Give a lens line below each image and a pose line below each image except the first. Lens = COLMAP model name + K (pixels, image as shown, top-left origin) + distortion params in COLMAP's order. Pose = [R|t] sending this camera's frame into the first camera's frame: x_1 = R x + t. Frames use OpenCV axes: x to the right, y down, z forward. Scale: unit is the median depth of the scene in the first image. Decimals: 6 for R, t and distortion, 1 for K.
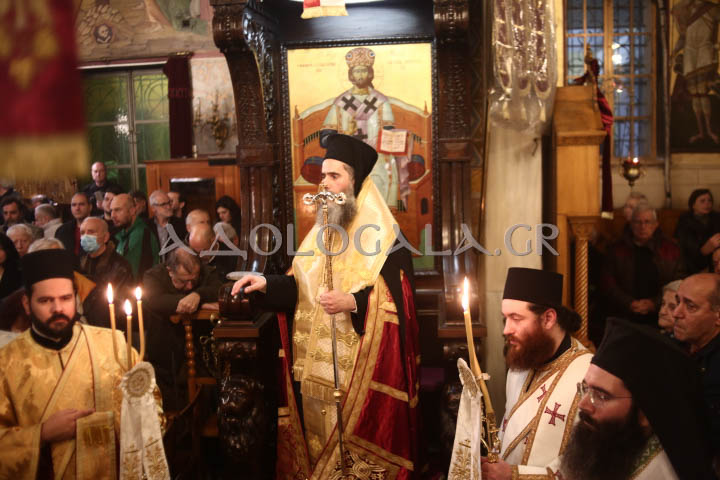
lens RADIAL K [[727.7, 0, 360.0], [0, 727.7, 240.0], [0, 0, 1]] dist [-0.157664, 0.127941]
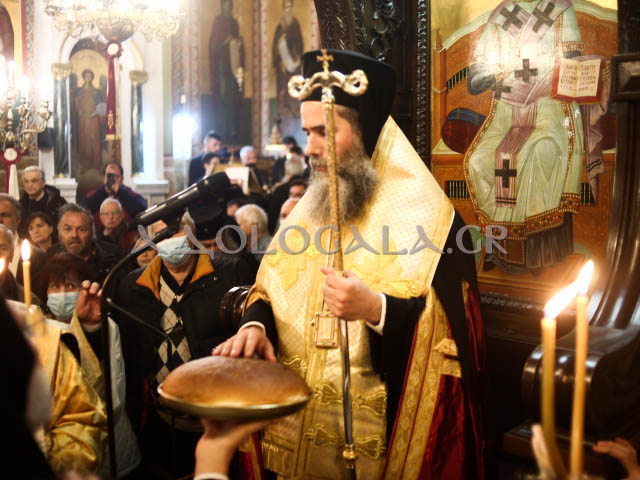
lens RADIAL K [[723.2, 0, 320.0], [0, 723.2, 240.0], [0, 0, 1]] dist [-0.111913, -0.014180]
pose [[0.788768, 0.089886, -0.608084, 0.229761], [-0.101672, 0.994703, 0.015153, 0.001079], [0.606224, 0.049873, 0.793728, 0.441960]]
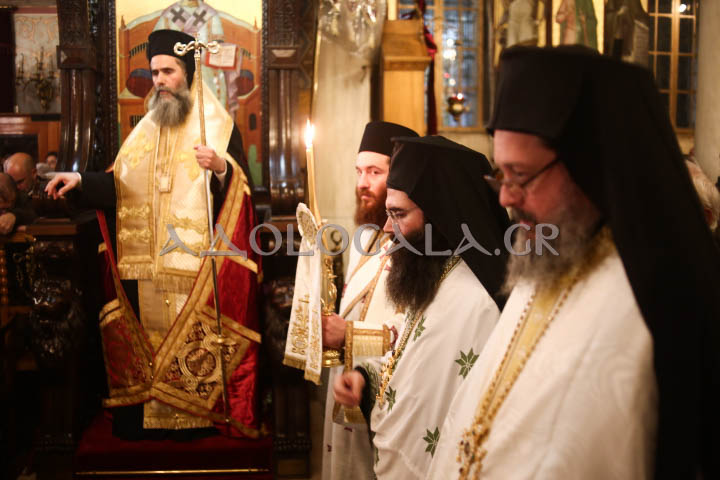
lens RADIAL K [[727.7, 0, 360.0], [0, 727.7, 240.0], [0, 0, 1]] dist [-0.157664, 0.127941]
pose [[0.974992, 0.006403, 0.222146, 0.013263], [-0.004330, 0.999942, -0.009815, 0.123088], [-0.222197, 0.008607, 0.974964, 0.005352]]
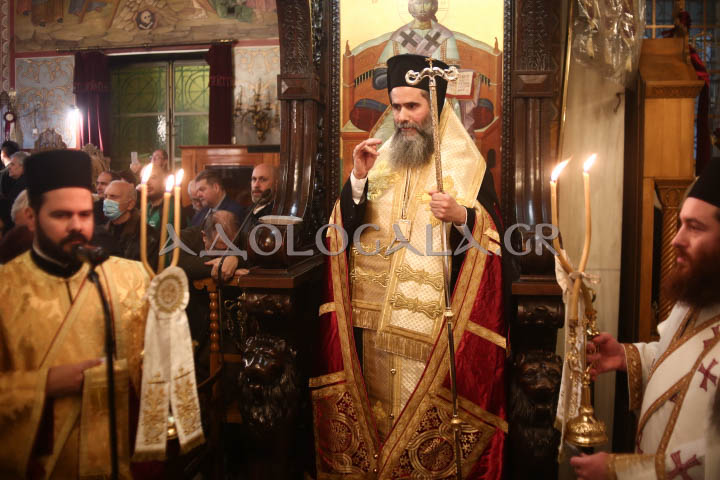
lens RADIAL K [[727.7, 0, 360.0], [0, 727.7, 240.0], [0, 0, 1]] dist [-0.157664, 0.127941]
pose [[0.997877, 0.038495, -0.052530, -0.017855], [-0.040706, 0.998301, -0.041690, 0.091158], [0.050835, 0.043740, 0.997749, 0.139363]]
